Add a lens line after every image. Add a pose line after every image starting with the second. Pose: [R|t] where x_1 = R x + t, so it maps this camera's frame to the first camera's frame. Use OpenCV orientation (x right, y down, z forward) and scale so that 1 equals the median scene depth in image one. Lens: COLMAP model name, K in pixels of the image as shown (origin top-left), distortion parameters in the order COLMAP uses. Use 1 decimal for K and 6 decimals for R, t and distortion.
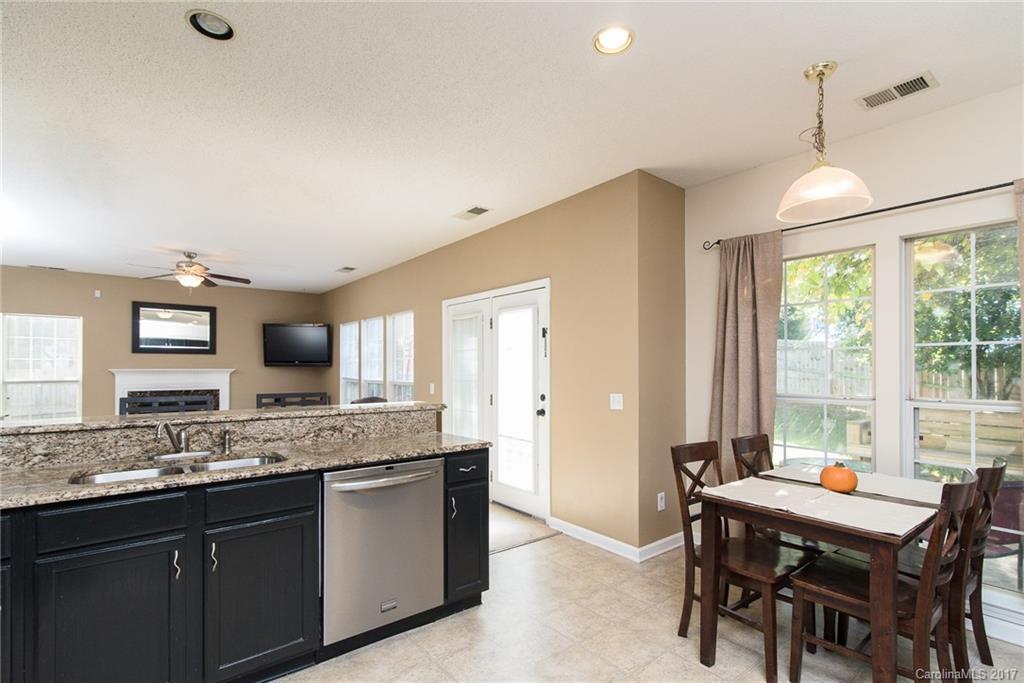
lens RADIAL K [[479.8, 0, 495.1], [0, 479.8, 359.7], [0, 0, 1]] dist [-0.009008, -0.000332]
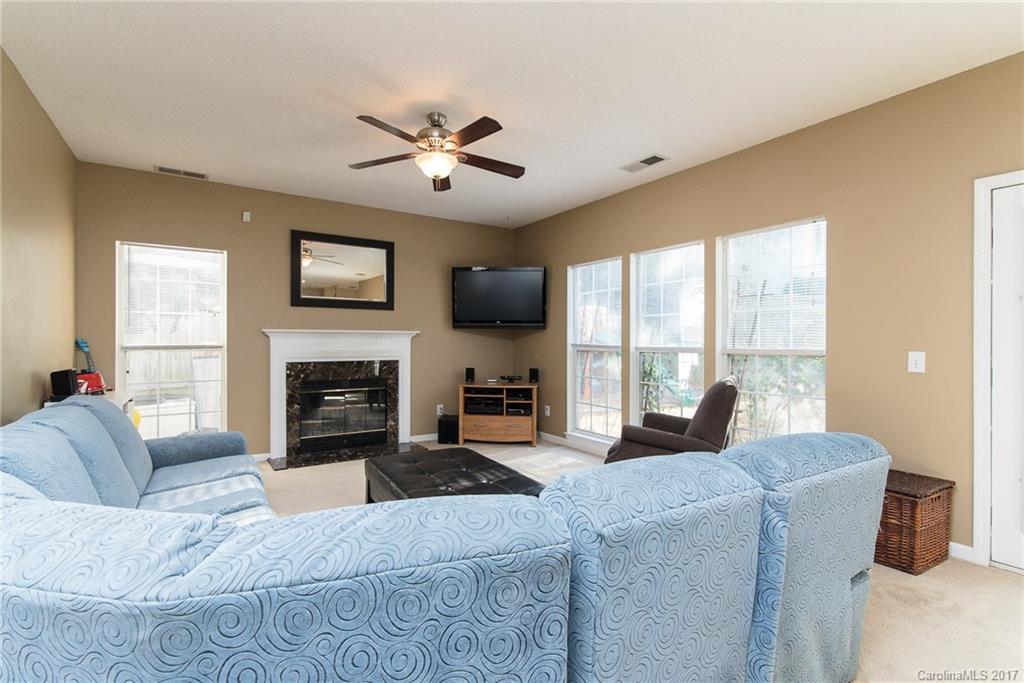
lens RADIAL K [[479.8, 0, 501.8], [0, 479.8, 336.2], [0, 0, 1]] dist [-0.009008, -0.000332]
pose [[0.995546, 0.002846, -0.094230, -0.393645], [-0.002102, 0.999966, 0.007993, 0.022689], [0.094249, -0.007759, 0.995518, 0.345344]]
